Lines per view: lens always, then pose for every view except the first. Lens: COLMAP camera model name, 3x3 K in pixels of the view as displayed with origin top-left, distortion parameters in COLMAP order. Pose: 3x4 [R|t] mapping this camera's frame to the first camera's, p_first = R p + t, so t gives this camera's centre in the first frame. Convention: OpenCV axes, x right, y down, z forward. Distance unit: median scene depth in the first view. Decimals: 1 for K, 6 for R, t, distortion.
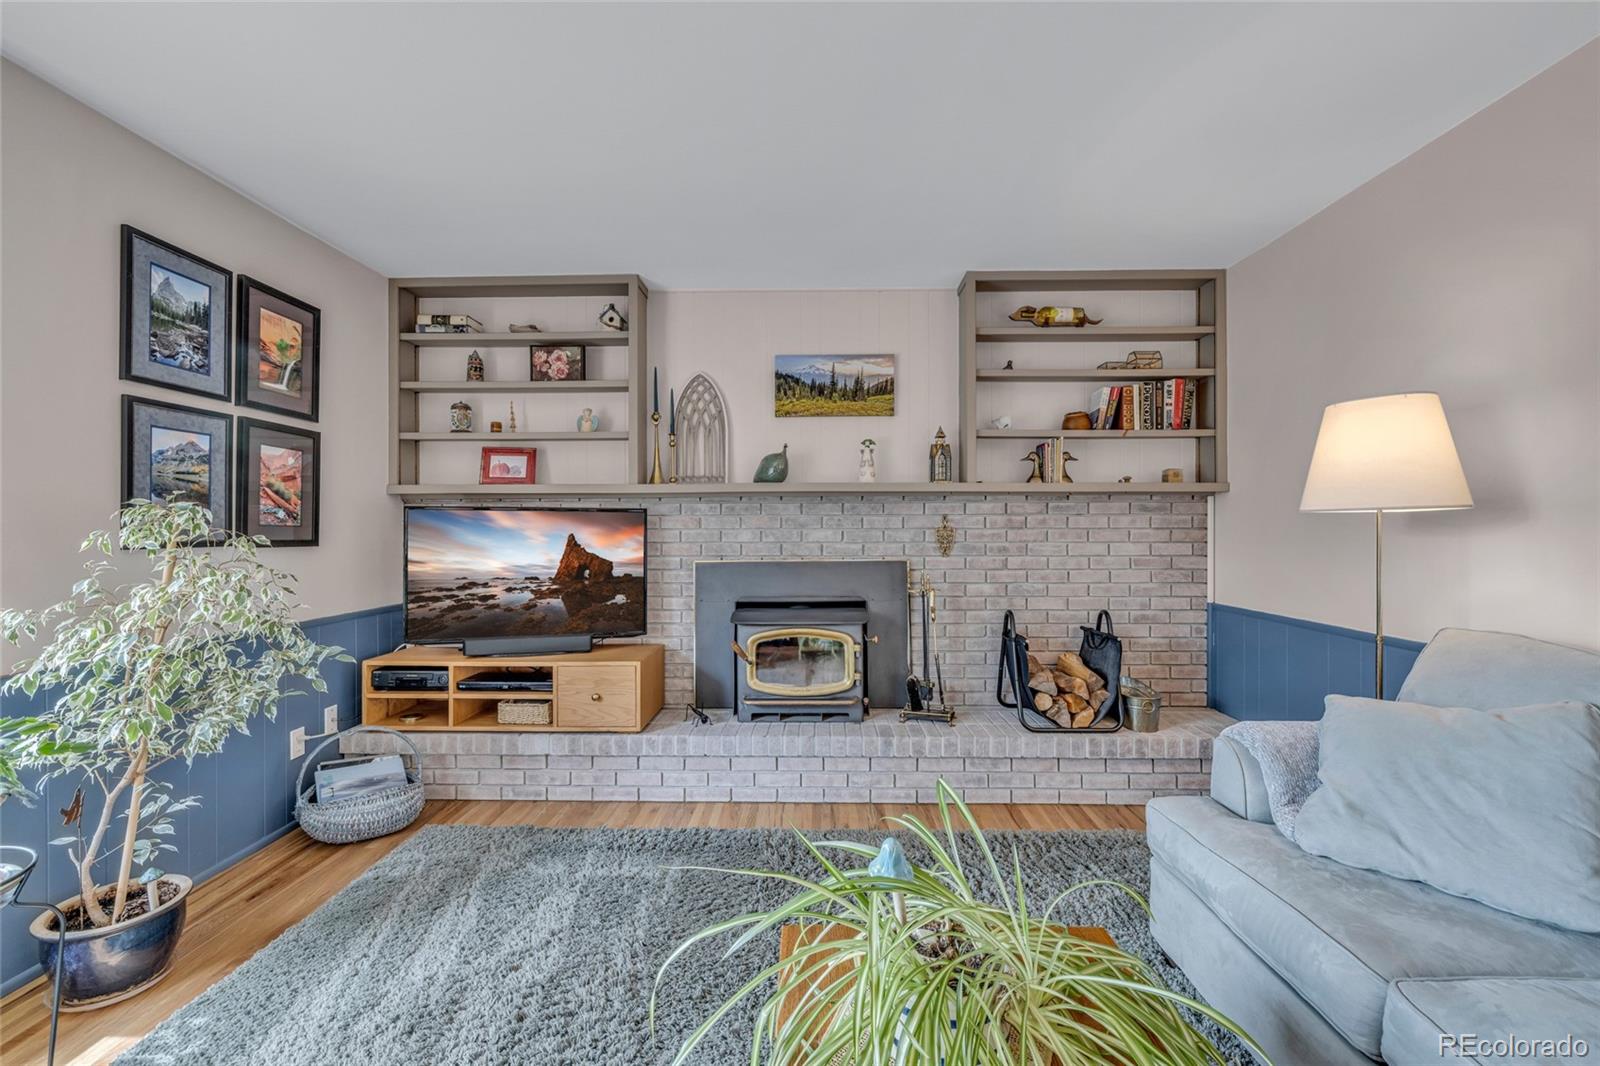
lens RADIAL K [[669.9, 0, 804.4], [0, 669.9, 536.0], [0, 0, 1]] dist [-0.003233, 0.001315]
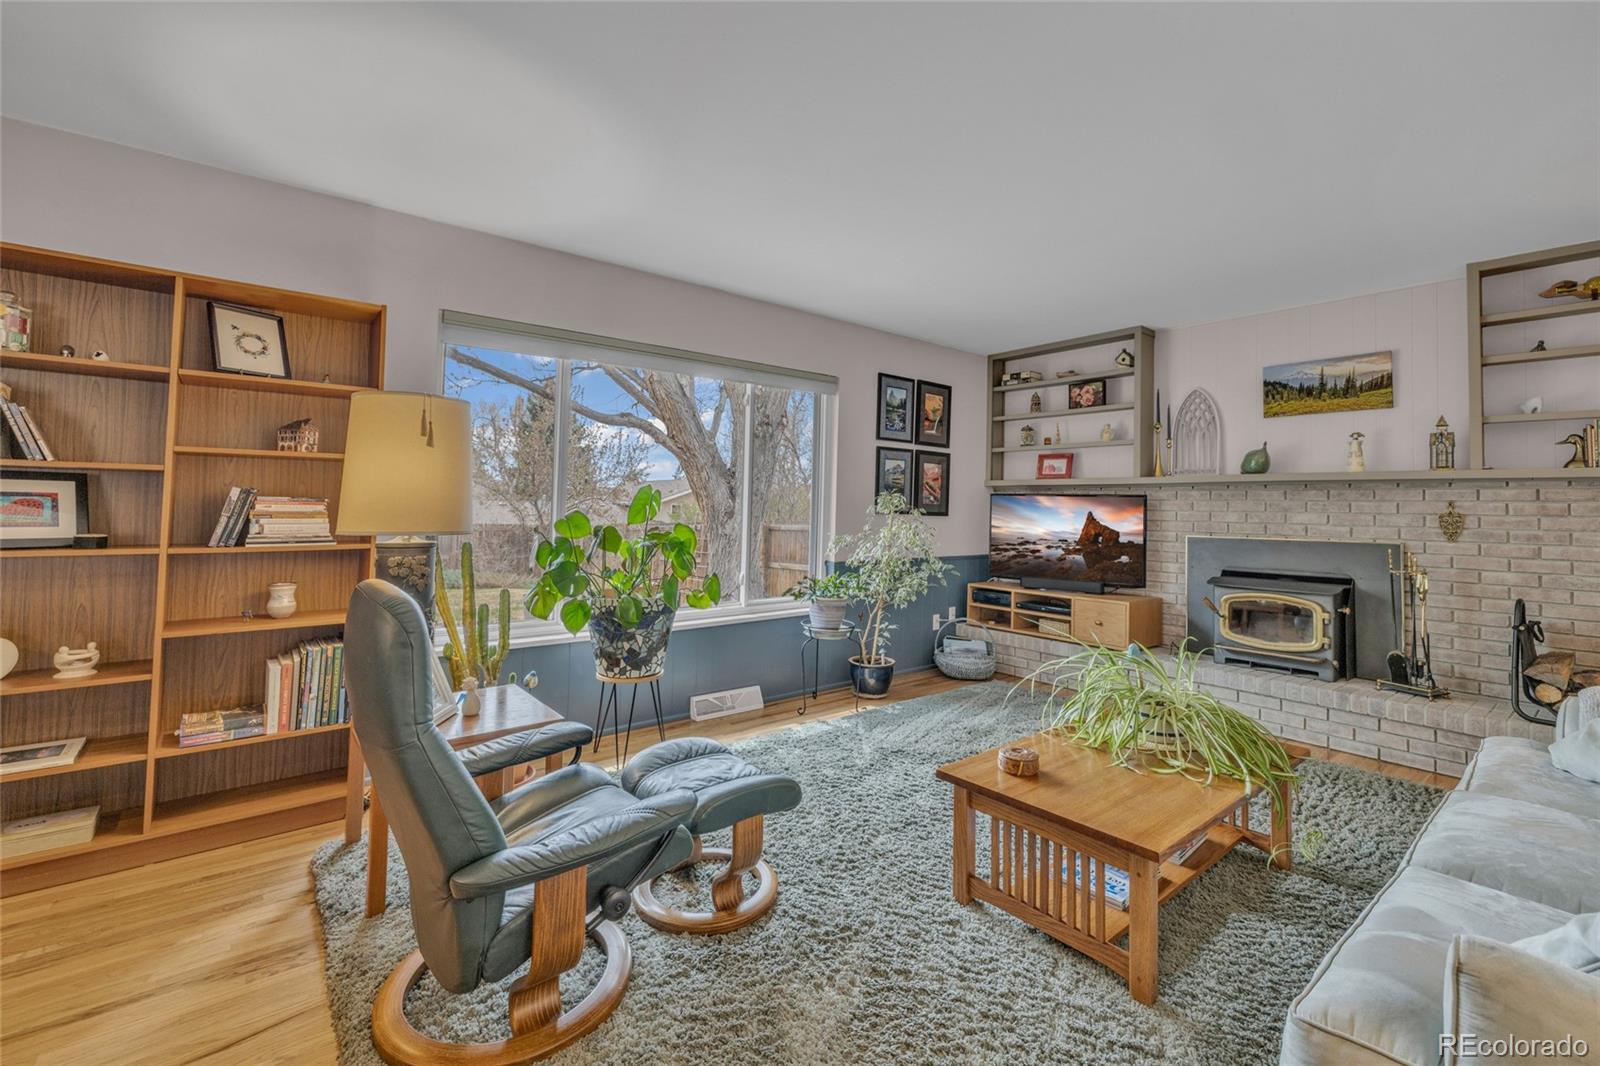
lens RADIAL K [[669.9, 0, 820.0], [0, 669.9, 495.2], [0, 0, 1]] dist [-0.003233, 0.001315]
pose [[0.667004, 0.000806, -0.745053, 0.329607], [-0.026527, 0.999391, -0.022667, 0.007870], [0.744581, 0.034883, 0.666620, -0.393539]]
